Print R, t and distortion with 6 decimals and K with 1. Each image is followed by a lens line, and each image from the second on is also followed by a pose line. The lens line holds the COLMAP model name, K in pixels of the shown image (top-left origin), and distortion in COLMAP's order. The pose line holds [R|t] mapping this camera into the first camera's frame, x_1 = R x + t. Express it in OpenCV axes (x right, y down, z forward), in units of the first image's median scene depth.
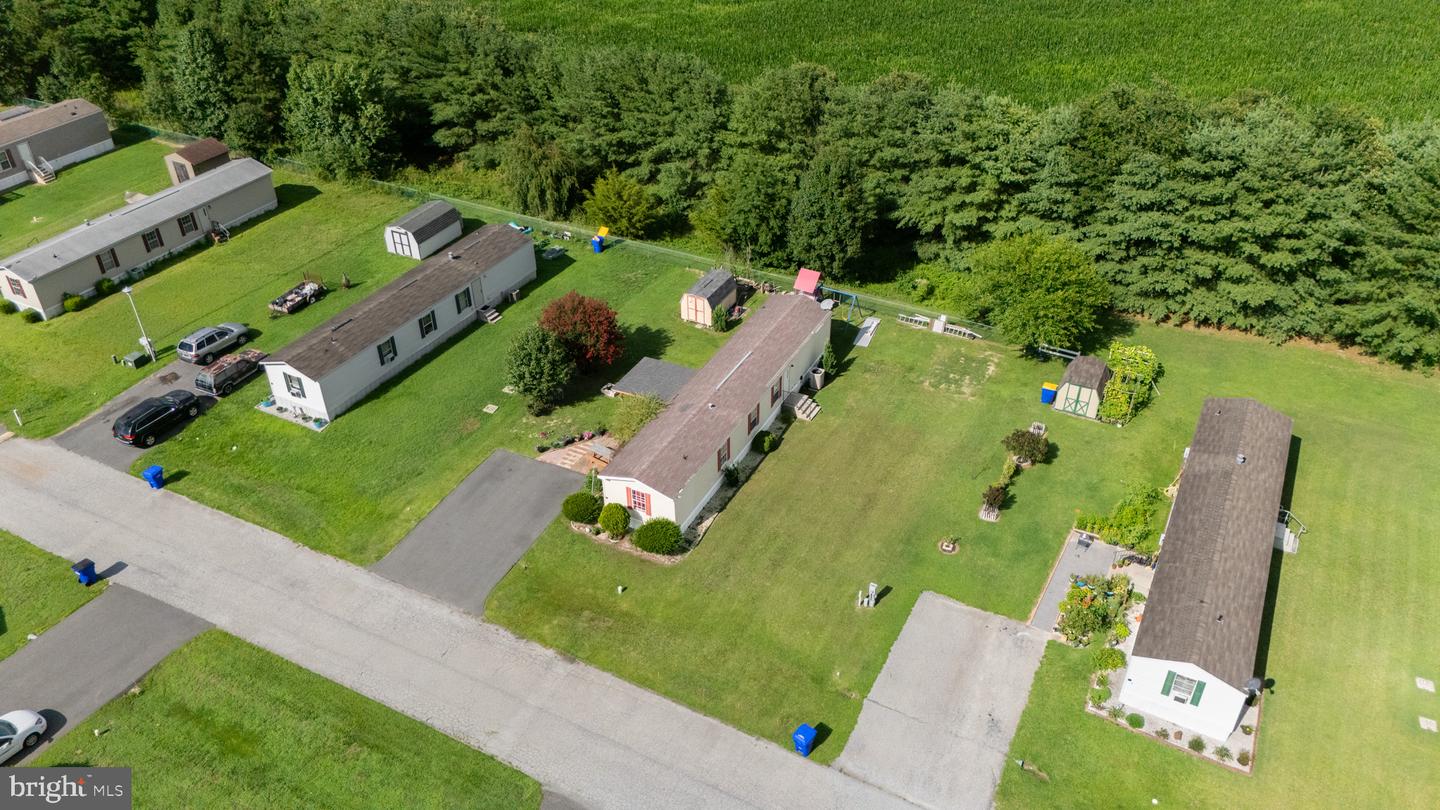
lens RADIAL K [[1064.6, 0, 721.7], [0, 1064.6, 401.6], [0, 0, 1]] dist [0.076521, -0.083491]
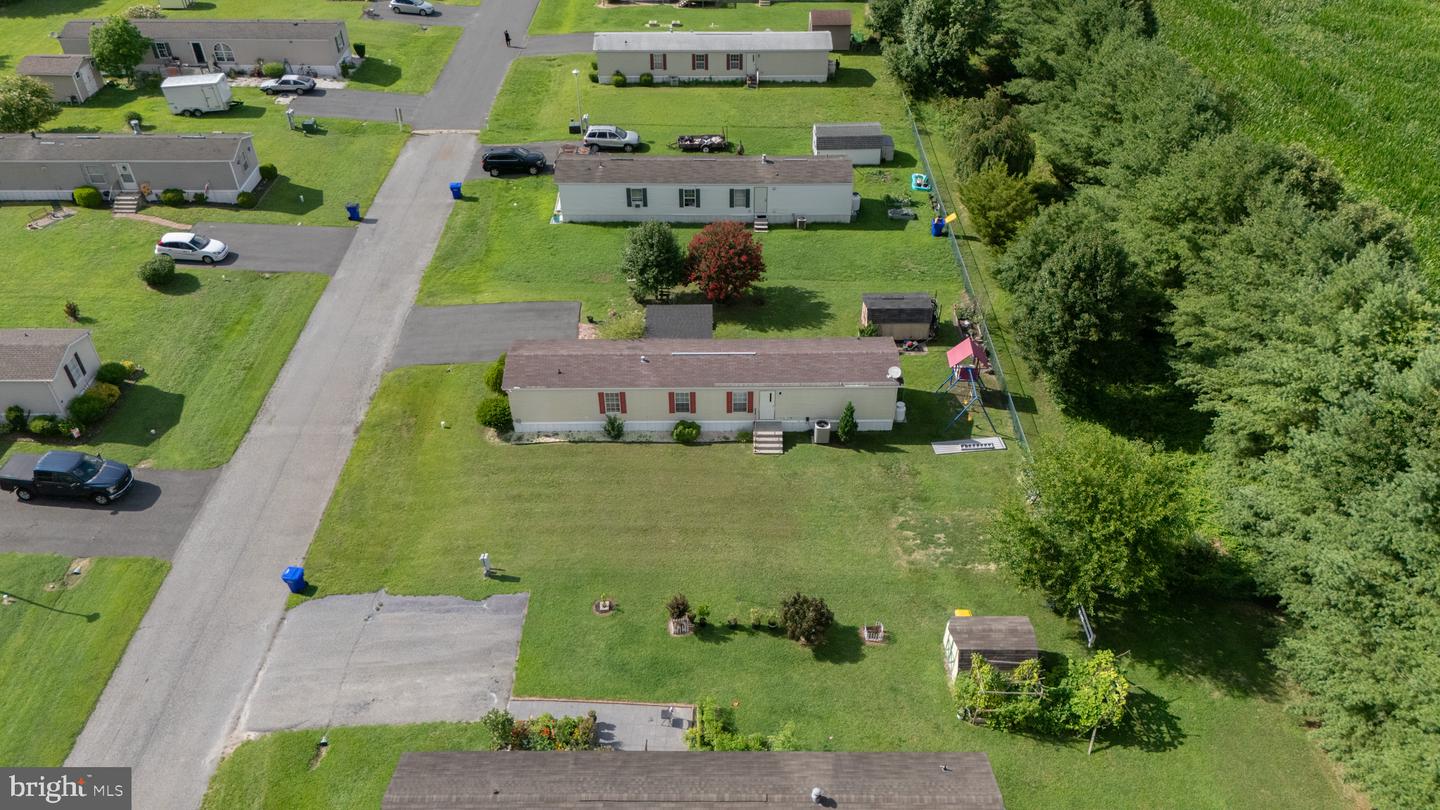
lens RADIAL K [[1064.6, 0, 721.7], [0, 1064.6, 401.6], [0, 0, 1]] dist [0.076521, -0.083491]
pose [[0.467256, 0.551649, -0.690909, 0.595638], [-0.507660, 0.807202, 0.301175, -0.244423], [0.723846, 0.210021, 0.657220, 0.346715]]
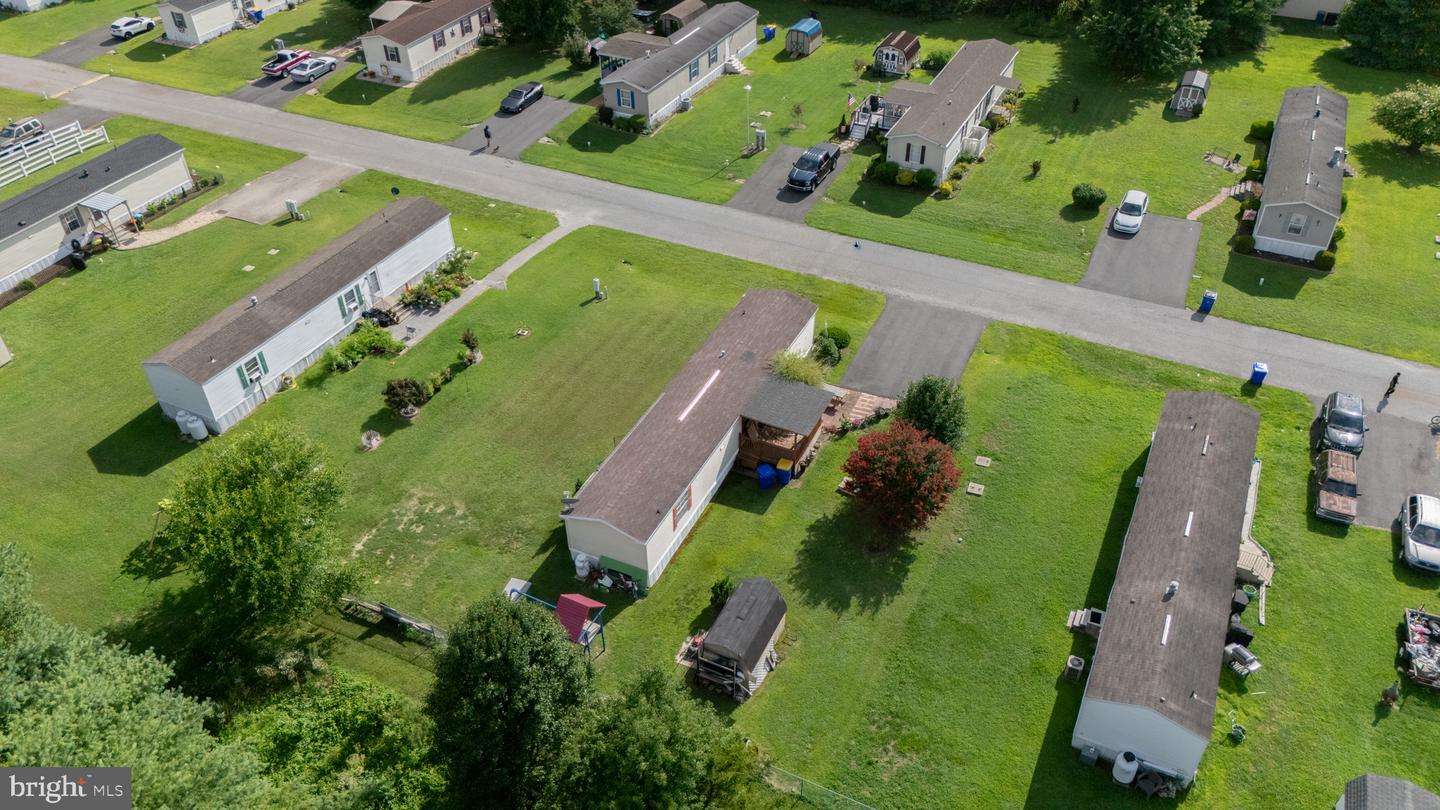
lens RADIAL K [[1064.6, 0, 721.7], [0, 1064.6, 401.6], [0, 0, 1]] dist [0.076521, -0.083491]
pose [[-0.999415, 0.031434, -0.013509, 0.004363], [-0.003701, 0.293189, 0.956047, -0.763856], [0.034013, 0.955538, -0.292901, 1.101296]]
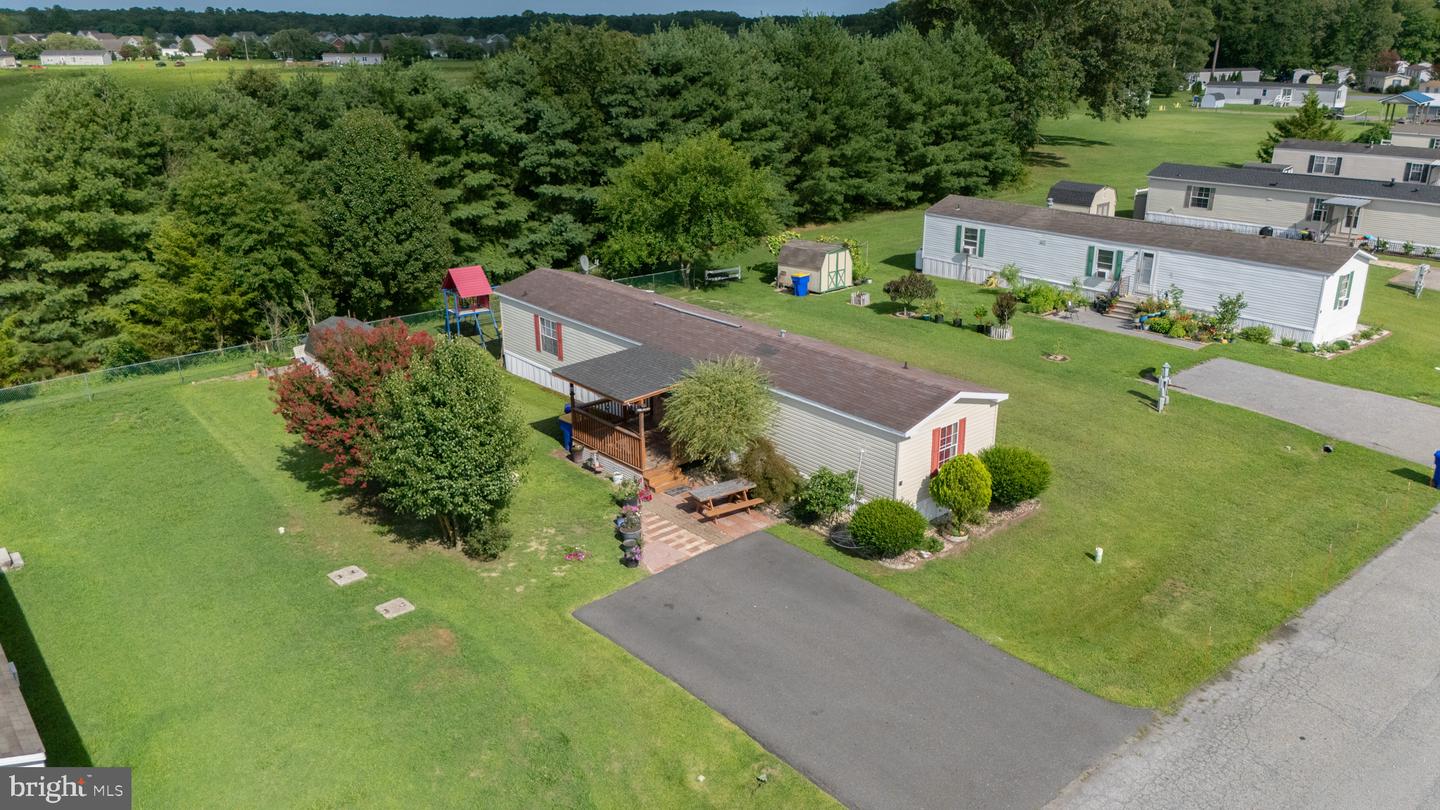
lens RADIAL K [[1064.6, 0, 721.7], [0, 1064.6, 401.6], [0, 0, 1]] dist [0.076521, -0.083491]
pose [[0.370915, -0.304259, 0.877410, -0.453229], [0.533188, 0.843336, 0.067044, -0.017935], [-0.760350, 0.442957, 0.475033, 0.632499]]
